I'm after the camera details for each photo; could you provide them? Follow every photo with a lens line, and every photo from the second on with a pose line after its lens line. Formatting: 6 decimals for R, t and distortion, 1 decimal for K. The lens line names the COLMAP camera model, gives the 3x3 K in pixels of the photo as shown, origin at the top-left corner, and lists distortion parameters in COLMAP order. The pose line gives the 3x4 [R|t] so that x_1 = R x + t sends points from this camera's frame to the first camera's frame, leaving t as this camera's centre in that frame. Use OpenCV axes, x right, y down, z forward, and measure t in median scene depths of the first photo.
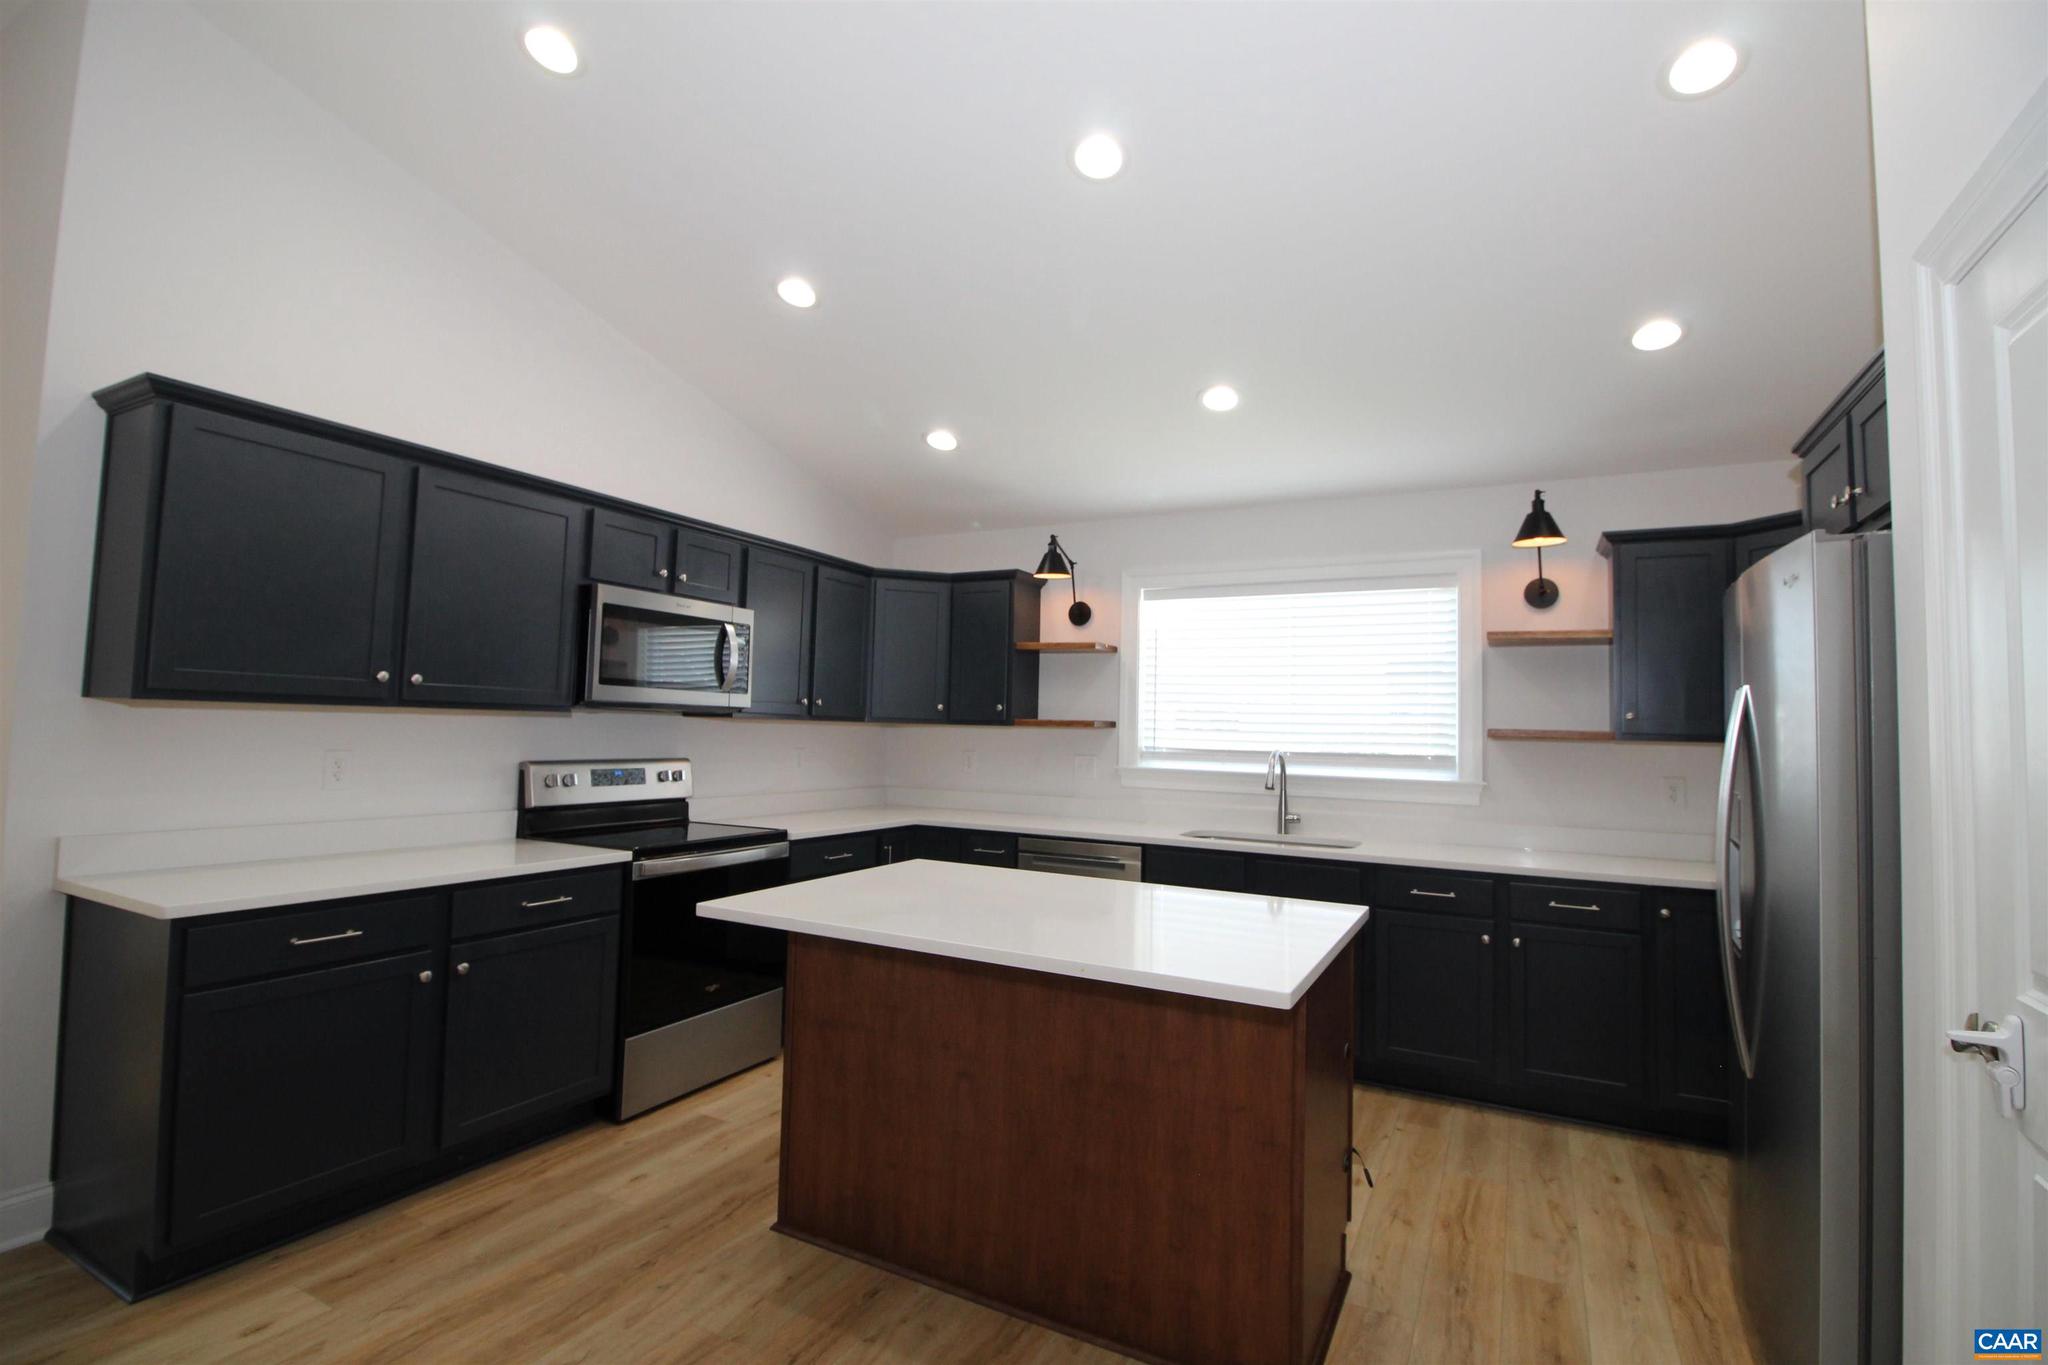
lens RADIAL K [[948.7, 0, 1026.0], [0, 948.7, 664.8], [0, 0, 1]] dist [-0.004845, -0.000637]
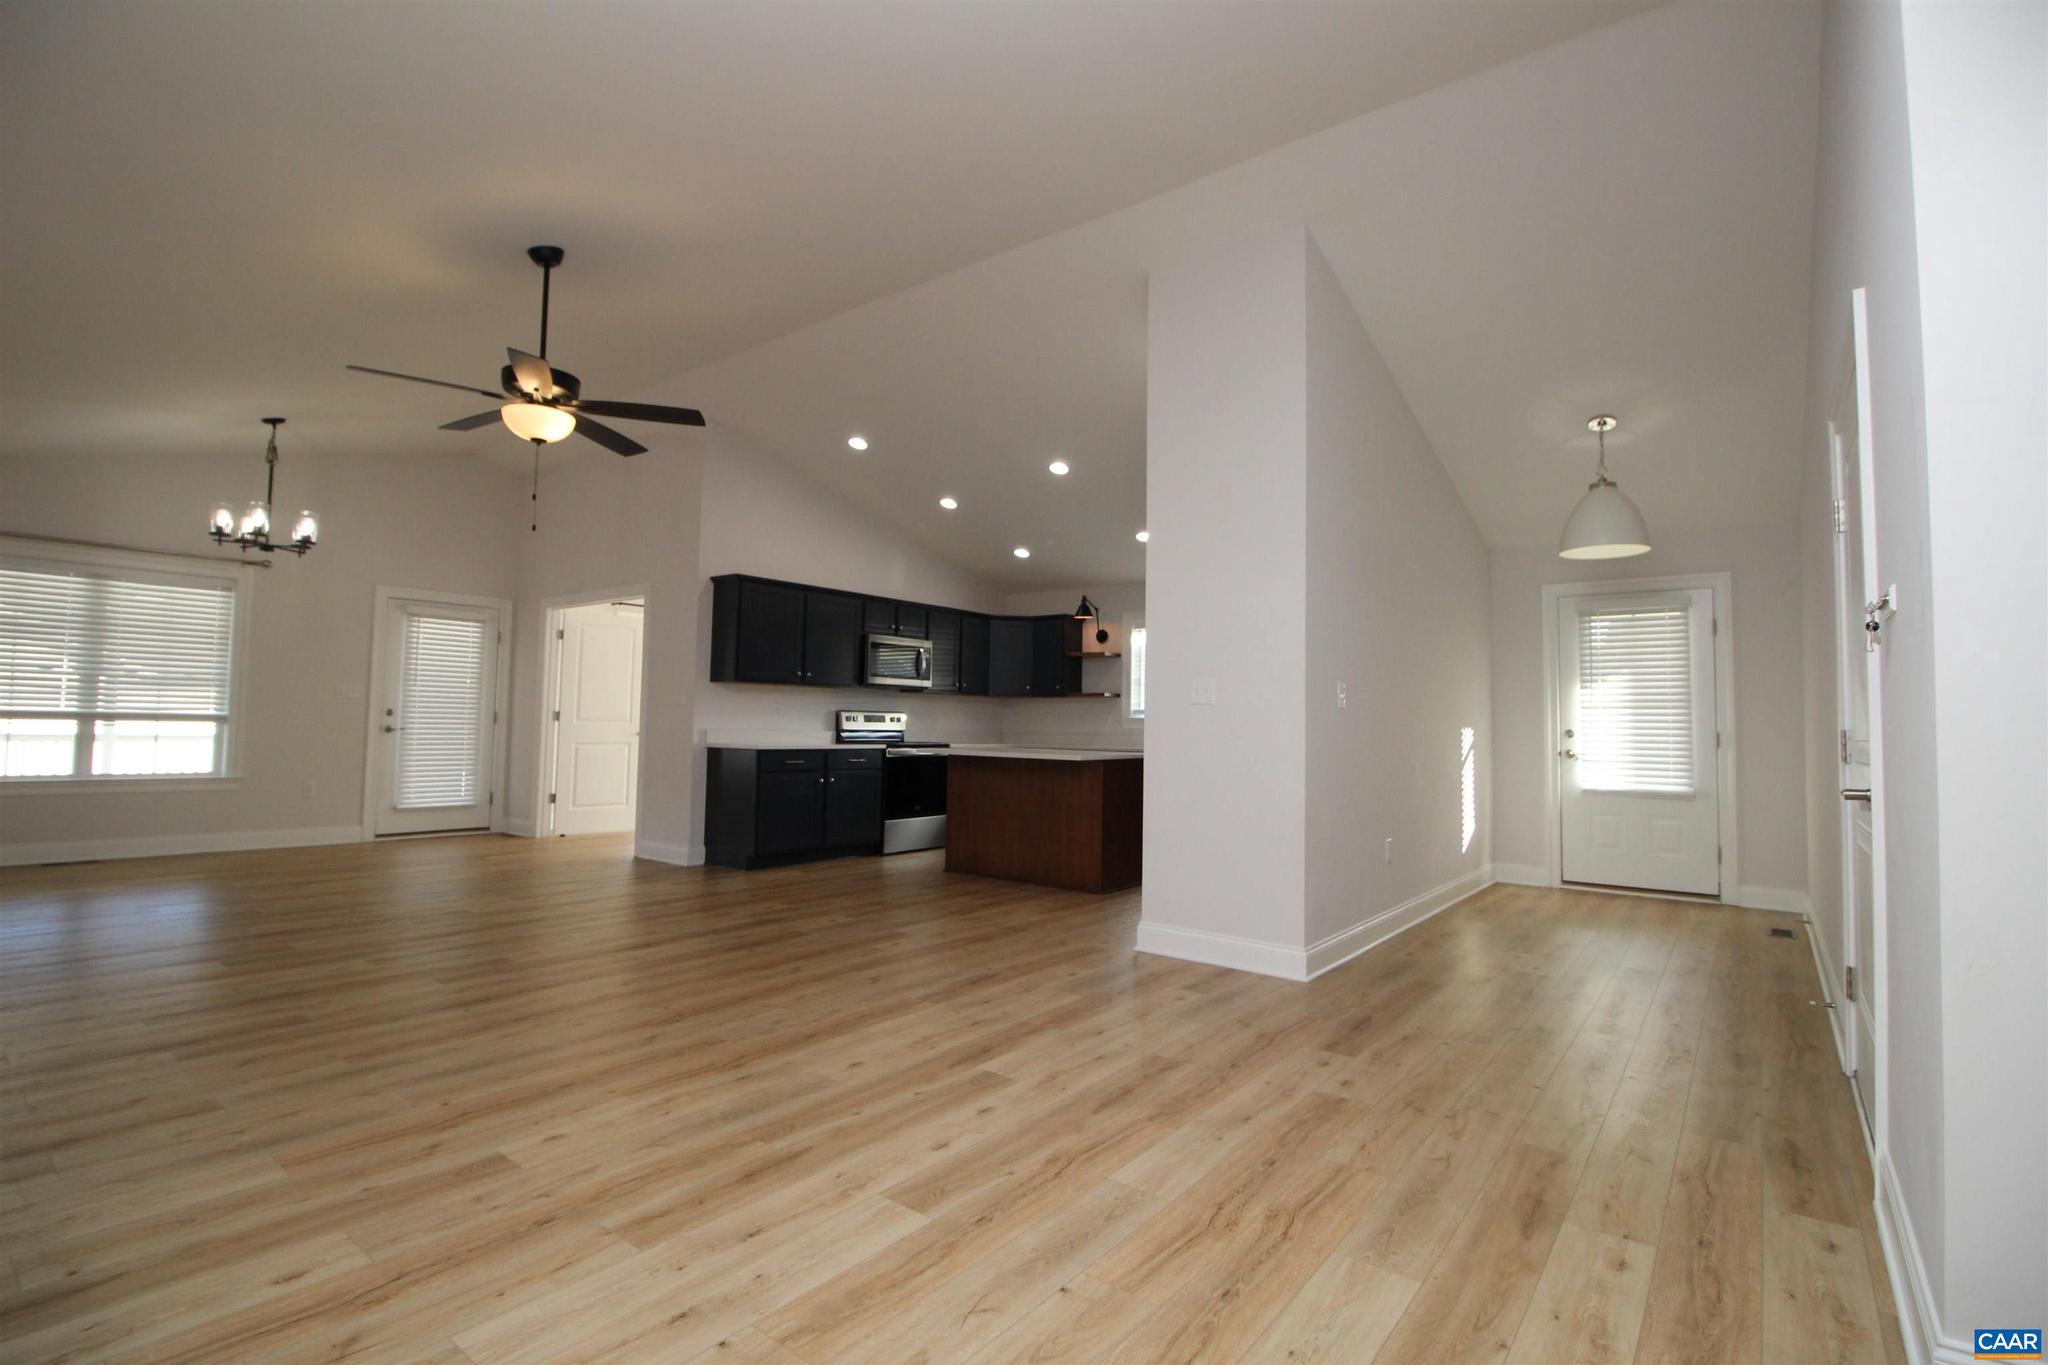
lens RADIAL K [[948.7, 0, 1027.1], [0, 948.7, 688.7], [0, 0, 1]] dist [-0.004845, -0.000637]
pose [[0.983323, -0.014979, -0.181251, 0.284532], [0.019180, 0.999586, 0.021448, 0.006511], [0.180854, -0.024567, 0.983203, -0.978630]]
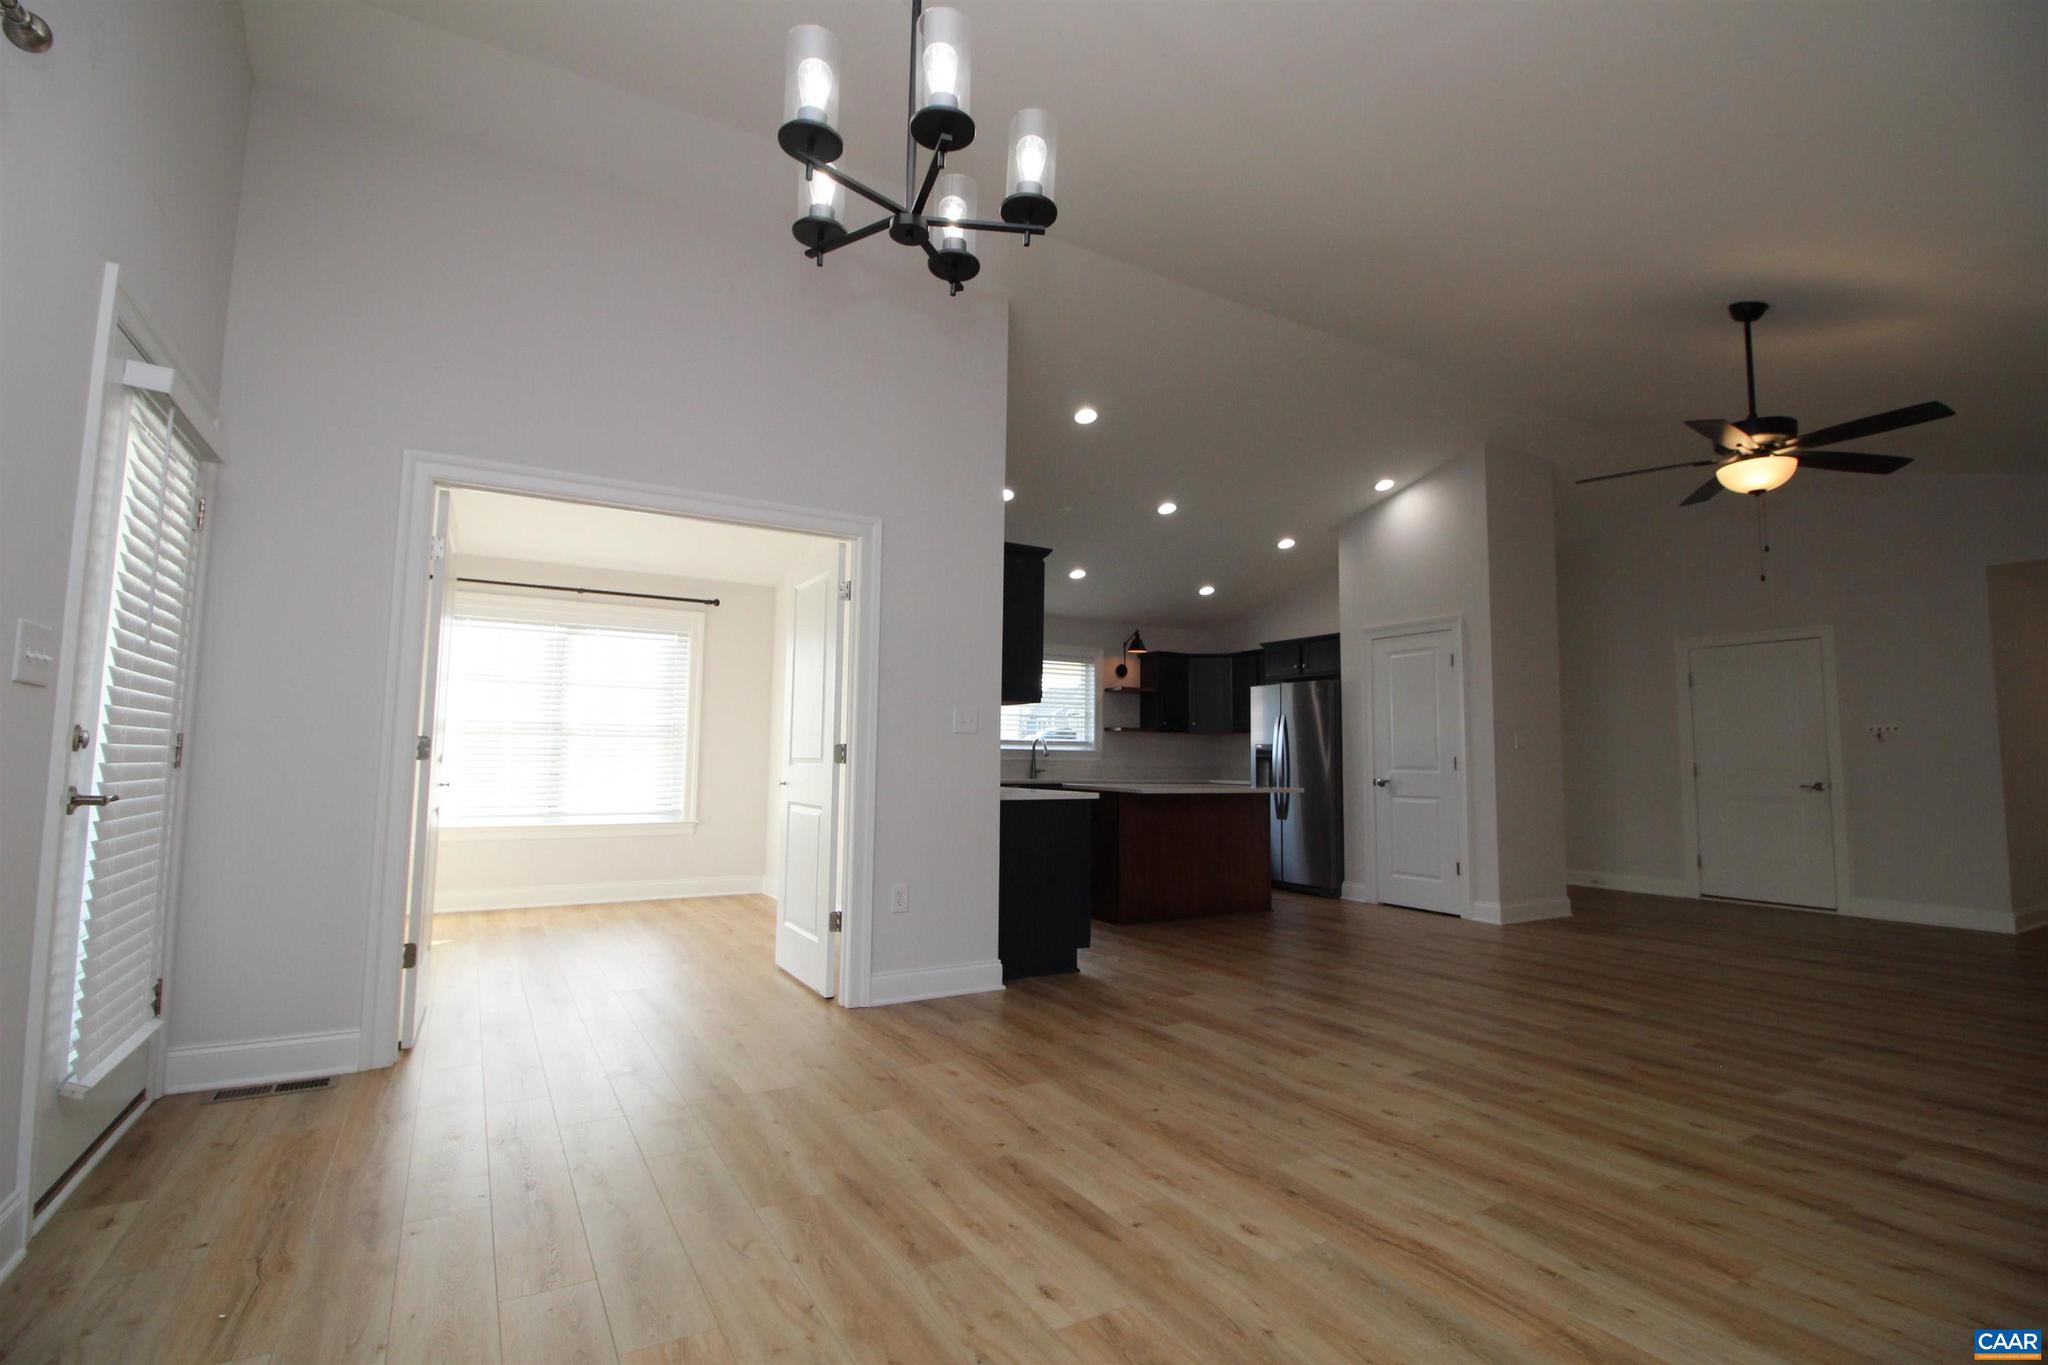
lens RADIAL K [[948.7, 0, 1030.2], [0, 948.7, 691.7], [0, 0, 1]] dist [-0.004845, -0.000637]
pose [[0.519827, 0.043177, 0.853180, -1.461308], [-0.063025, 0.997939, -0.012102, 0.017664], [-0.851944, -0.047481, 0.521476, -0.034816]]
